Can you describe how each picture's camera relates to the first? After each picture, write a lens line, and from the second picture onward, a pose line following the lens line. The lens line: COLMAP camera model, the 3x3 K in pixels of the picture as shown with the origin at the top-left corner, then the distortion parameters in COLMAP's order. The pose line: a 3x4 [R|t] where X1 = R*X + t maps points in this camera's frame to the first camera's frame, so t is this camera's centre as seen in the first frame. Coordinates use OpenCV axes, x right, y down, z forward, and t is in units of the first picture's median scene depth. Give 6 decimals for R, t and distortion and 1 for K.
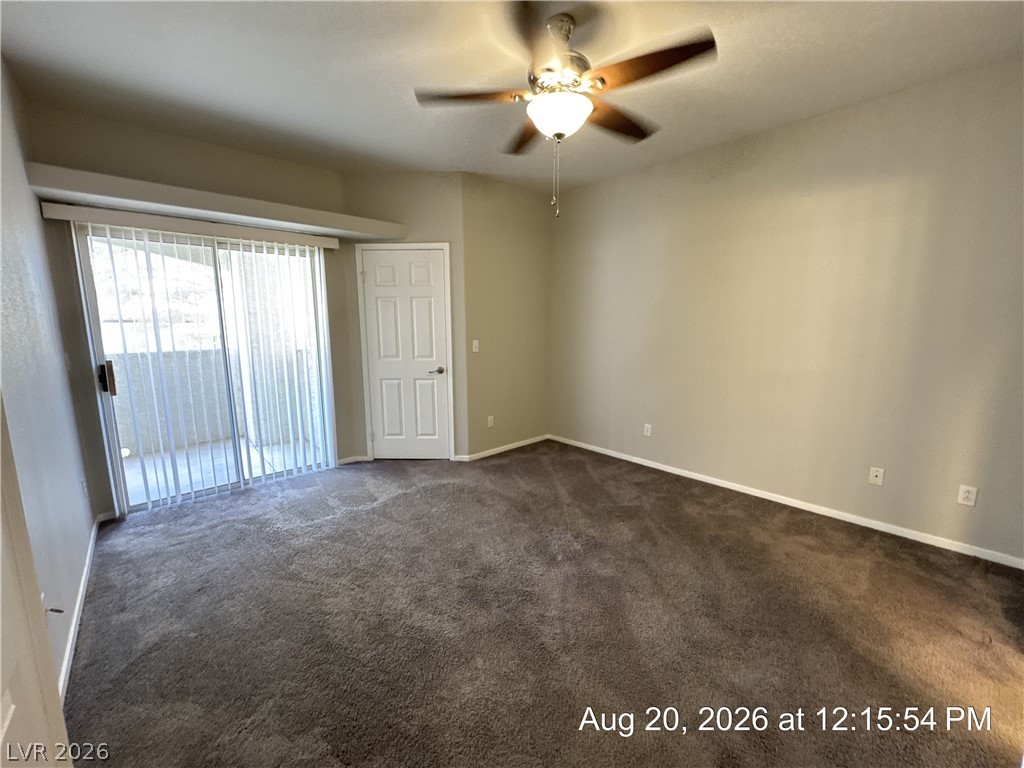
lens RADIAL K [[410.0, 0, 511.2], [0, 410.0, 385.7], [0, 0, 1]] dist [-0.003923, 0.000905]
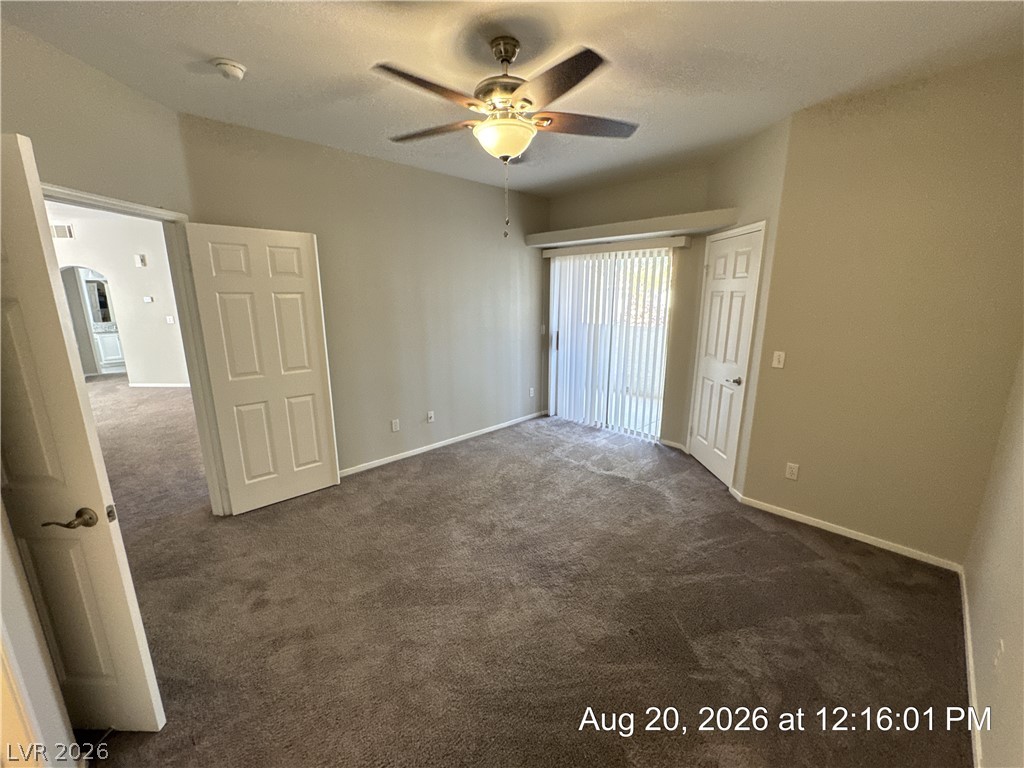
lens RADIAL K [[410.0, 0, 511.3], [0, 410.0, 383.4], [0, 0, 1]] dist [-0.003923, 0.000905]
pose [[0.038956, 0.221950, -0.974279, 0.685204], [-0.149243, 0.965376, 0.213955, -0.158233], [0.988033, 0.137070, 0.070732, 0.558105]]
